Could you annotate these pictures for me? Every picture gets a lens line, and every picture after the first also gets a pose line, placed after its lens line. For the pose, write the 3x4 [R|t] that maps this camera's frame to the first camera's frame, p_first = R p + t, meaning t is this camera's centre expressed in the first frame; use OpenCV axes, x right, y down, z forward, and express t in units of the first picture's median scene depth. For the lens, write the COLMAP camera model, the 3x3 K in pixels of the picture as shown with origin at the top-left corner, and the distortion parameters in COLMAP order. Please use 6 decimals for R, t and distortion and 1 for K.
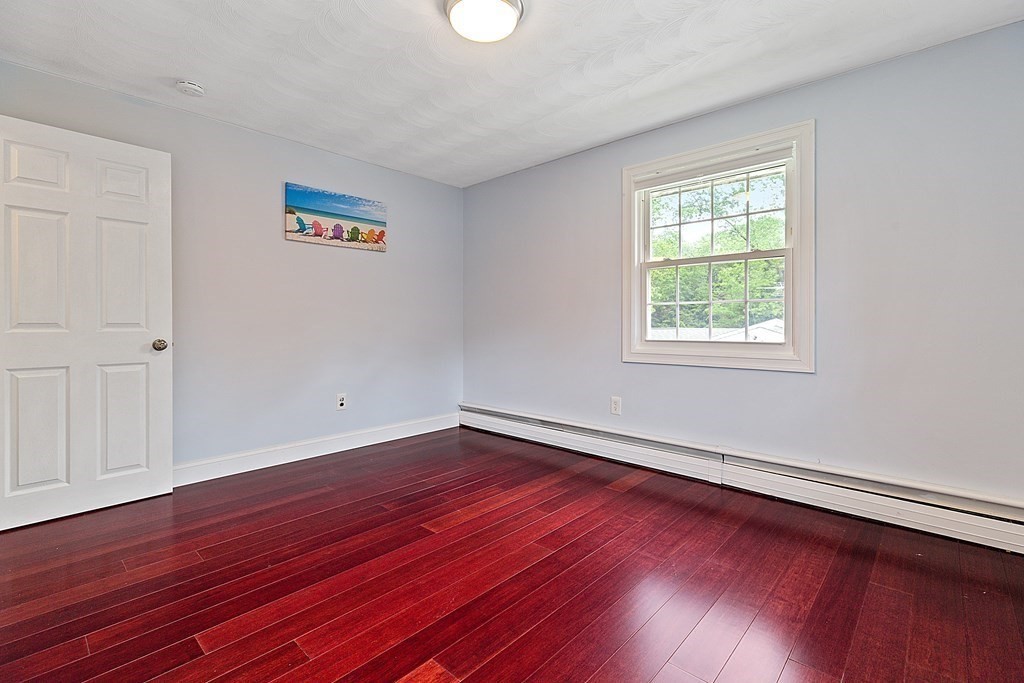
lens RADIAL K [[358.1, 0, 404.0], [0, 358.1, 323.6], [0, 0, 1]] dist [0.000524, 0.000073]
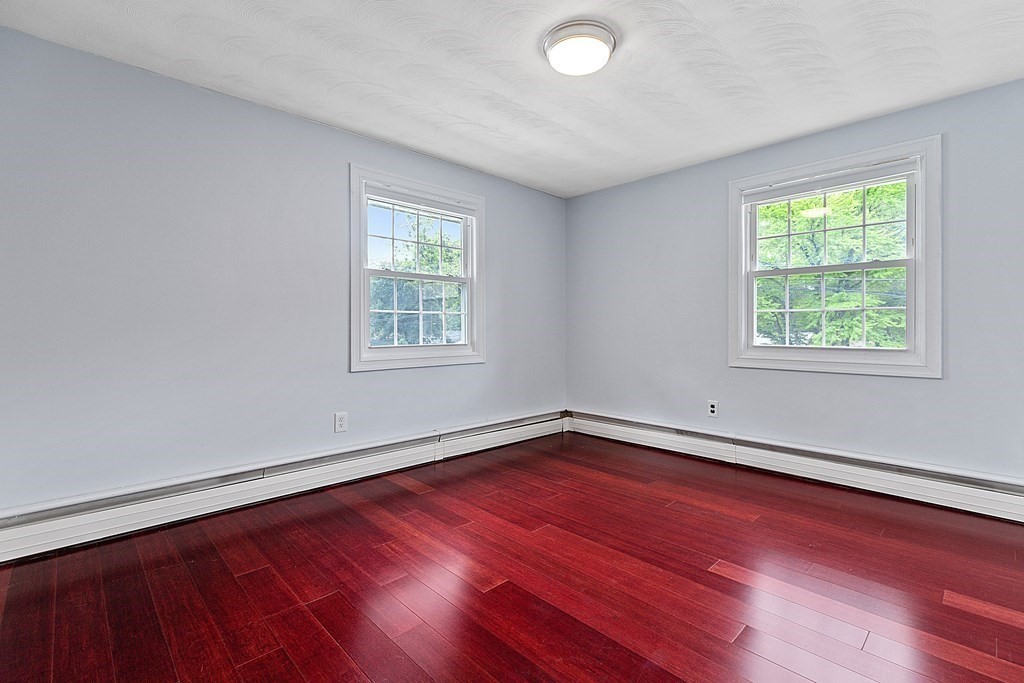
lens RADIAL K [[462.2, 0, 510.2], [0, 462.2, 326.9], [0, 0, 1]] dist [0.003091, 0.000375]
pose [[0.067364, 0.004412, 0.997719, -0.741980], [0.002944, 0.999985, -0.004621, -0.005207], [-0.997724, 0.003249, 0.067350, 0.681625]]
